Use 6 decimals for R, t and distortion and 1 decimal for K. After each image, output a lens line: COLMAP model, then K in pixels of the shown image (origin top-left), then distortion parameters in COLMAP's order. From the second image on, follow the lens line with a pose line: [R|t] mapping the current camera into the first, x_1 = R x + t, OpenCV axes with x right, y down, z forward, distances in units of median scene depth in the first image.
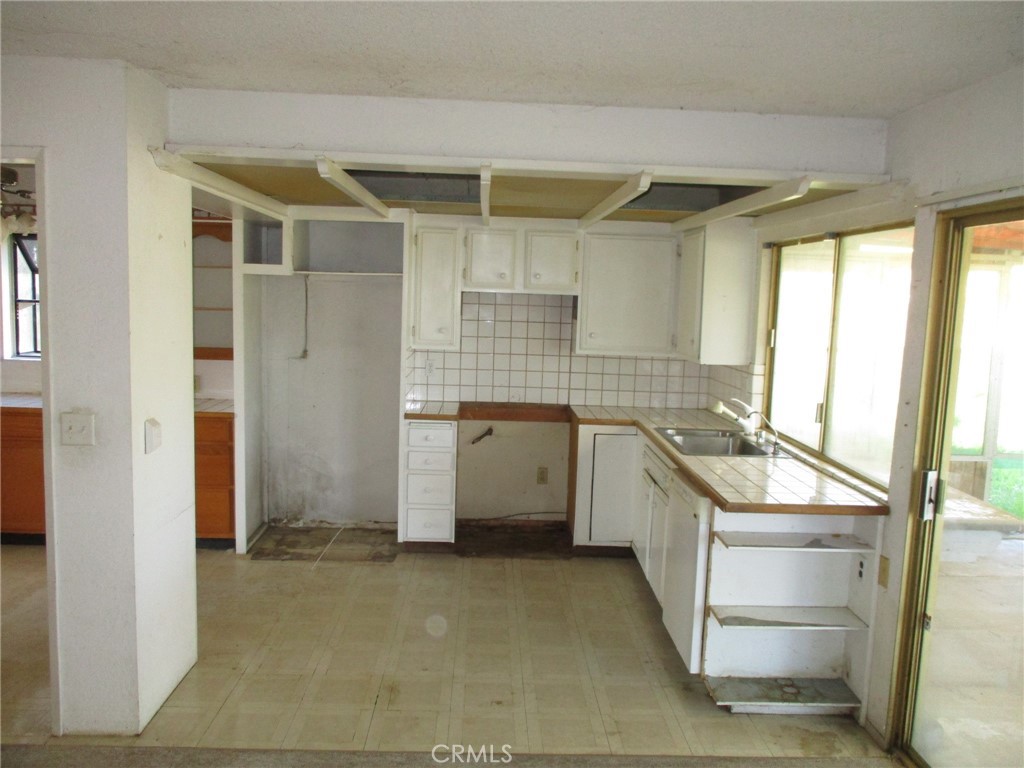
lens RADIAL K [[846.8, 0, 512.1], [0, 846.8, 388.5], [0, 0, 1]] dist [-0.026465, 0.001410]
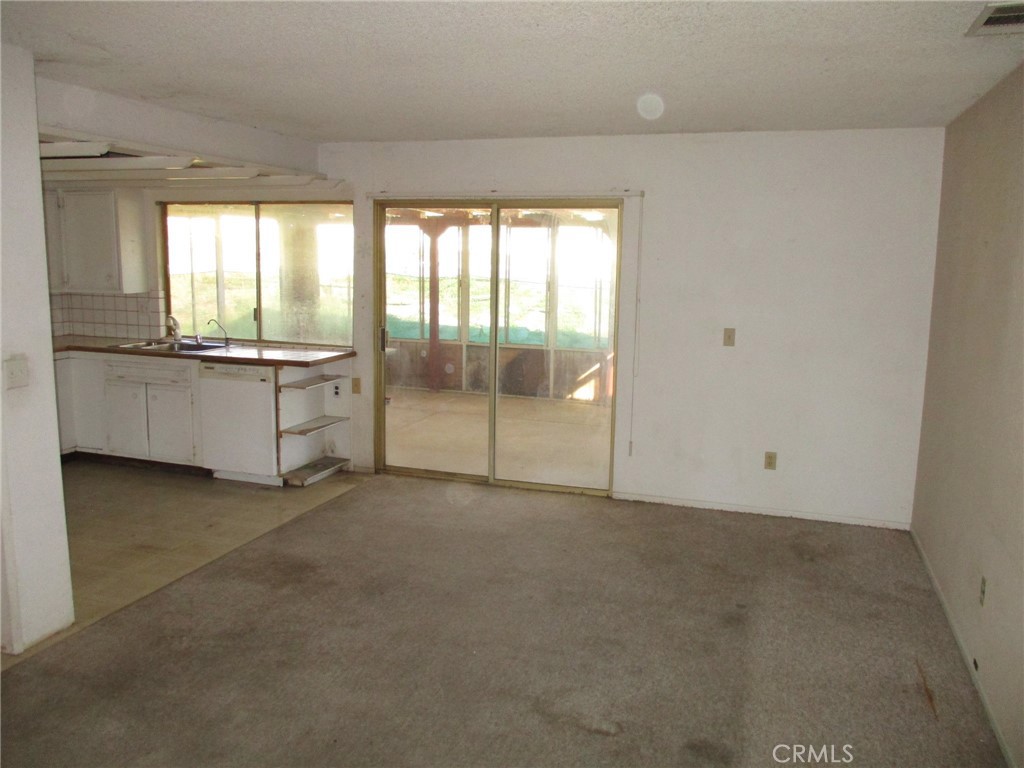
lens RADIAL K [[846.8, 0, 511.1], [0, 846.8, 382.8], [0, 0, 1]] dist [-0.026465, 0.001410]
pose [[0.348950, -0.171739, 0.921270, -1.158930], [0.100843, 0.984238, 0.145281, -0.033217], [-0.931700, 0.042208, 0.360769, -0.027253]]
